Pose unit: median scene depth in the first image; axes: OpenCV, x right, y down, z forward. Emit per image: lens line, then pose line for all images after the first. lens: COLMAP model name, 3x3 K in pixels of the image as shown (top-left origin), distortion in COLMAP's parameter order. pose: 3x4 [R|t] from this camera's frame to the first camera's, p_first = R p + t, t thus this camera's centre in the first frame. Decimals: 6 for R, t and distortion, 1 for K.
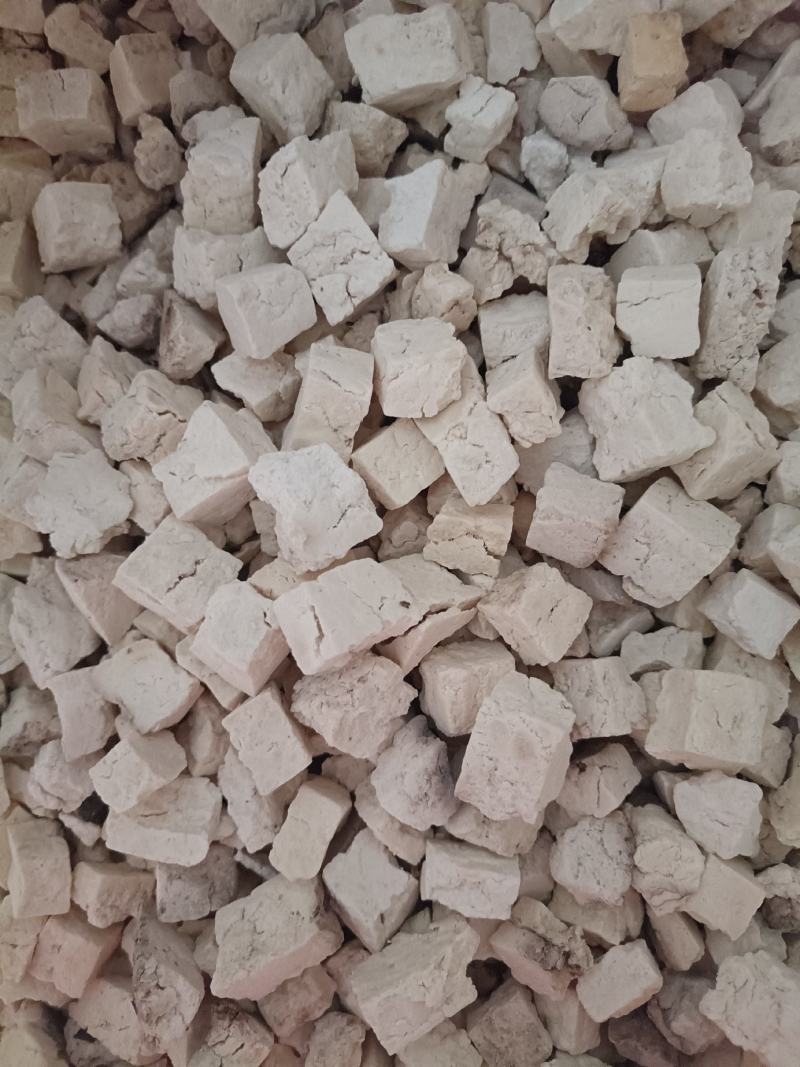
lens RADIAL K [[816.8, 0, 401.3], [0, 816.8, 526.9], [0, 0, 1]] dist [-0.024360, 0.007088]
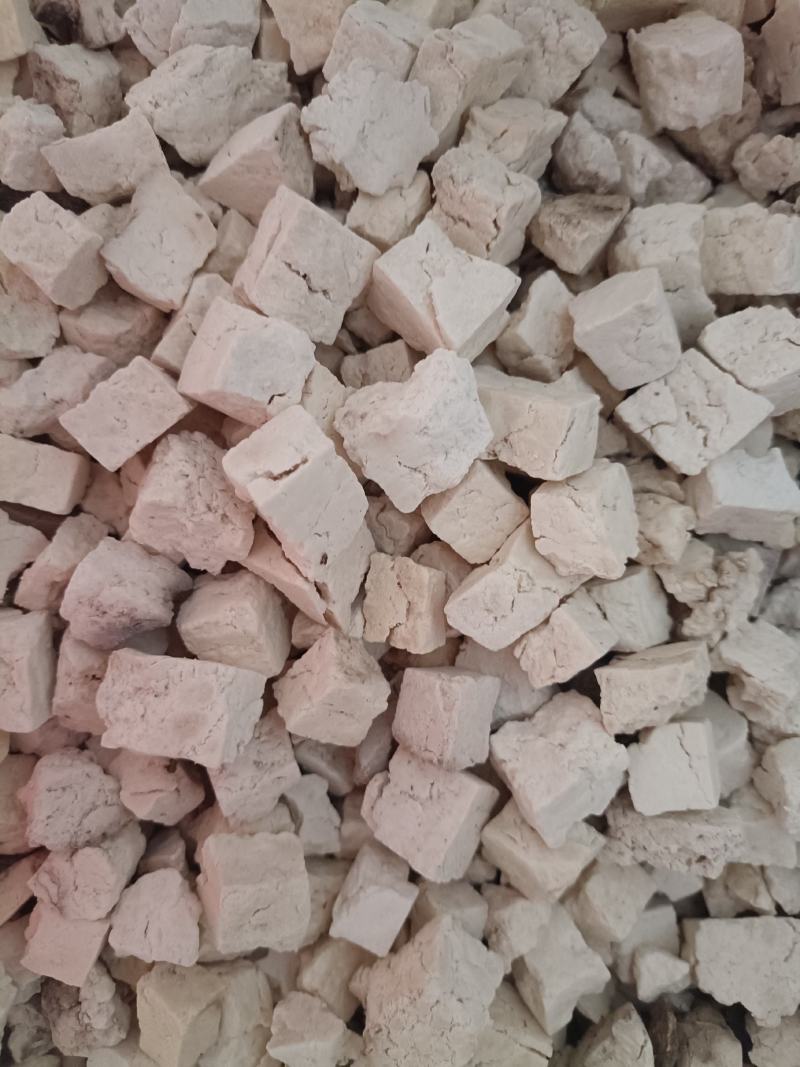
lens RADIAL K [[821.2, 0, 400.0], [0, 821.2, 533.5], [0, 0, 1]] dist [-0.035949, 0.011789]
pose [[0.146071, 0.969181, 0.198373, -0.166542], [-0.984307, 0.162455, -0.068911, 0.065698], [-0.099014, -0.185193, 0.977701, 0.138959]]
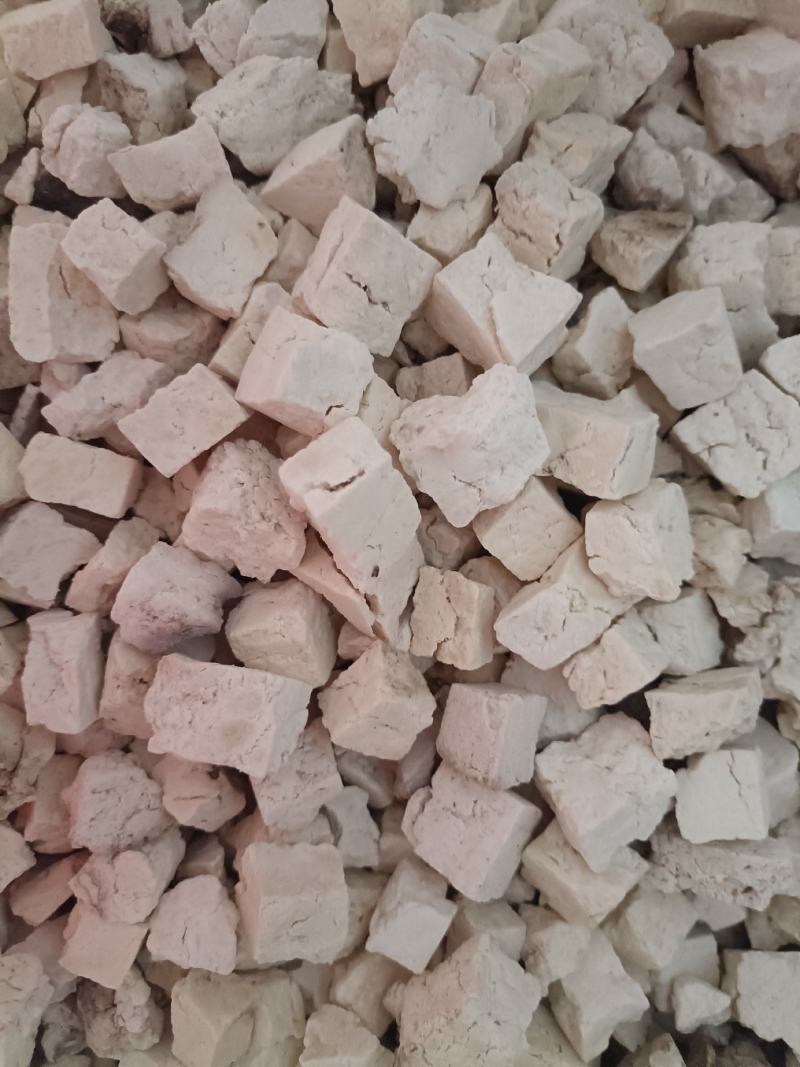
lens RADIAL K [[821.2, 0, 400.0], [0, 821.2, 533.5], [0, 0, 1]] dist [-0.035949, 0.011789]
pose [[0.121543, 0.975224, 0.184837, -0.174885], [-0.990861, 0.130185, -0.035315, 0.087491], [-0.058503, -0.178855, 0.982134, 0.146597]]
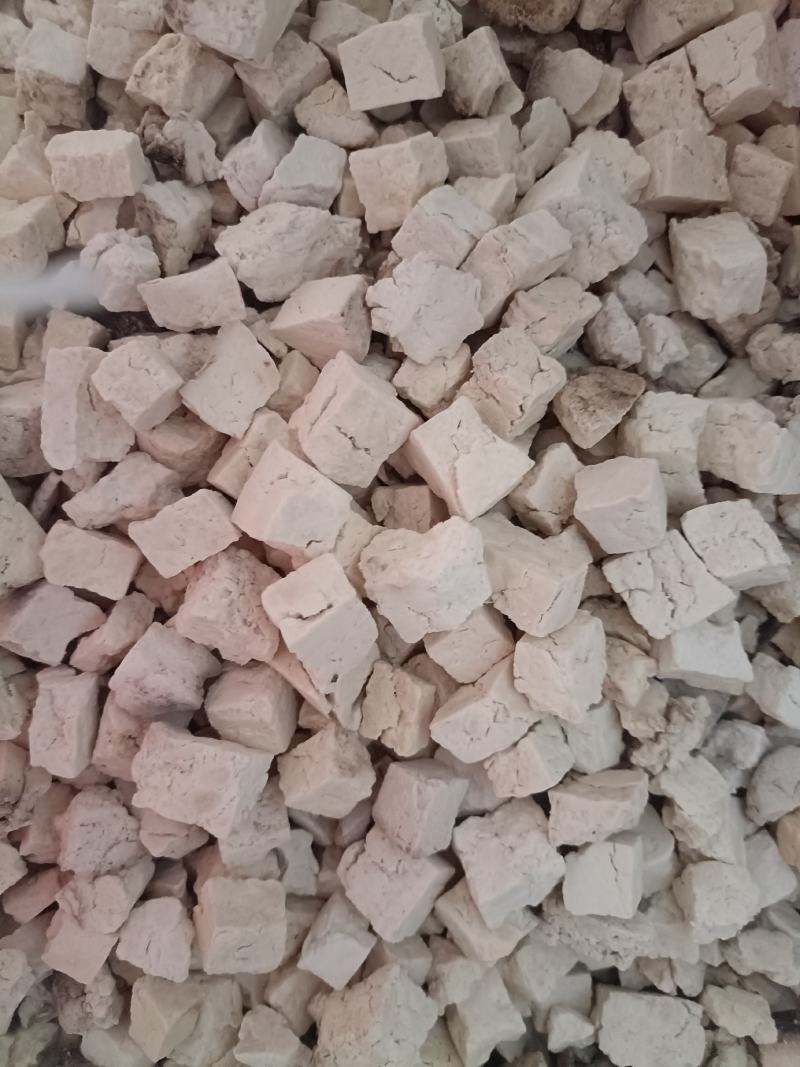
lens RADIAL K [[816.8, 0, 401.3], [0, 816.8, 526.9], [0, 0, 1]] dist [-0.024360, 0.007088]
pose [[0.012947, 0.966242, 0.257311, -0.406108], [-0.998305, 0.027091, -0.051501, 0.054733], [-0.056733, -0.256208, 0.964955, 0.050018]]
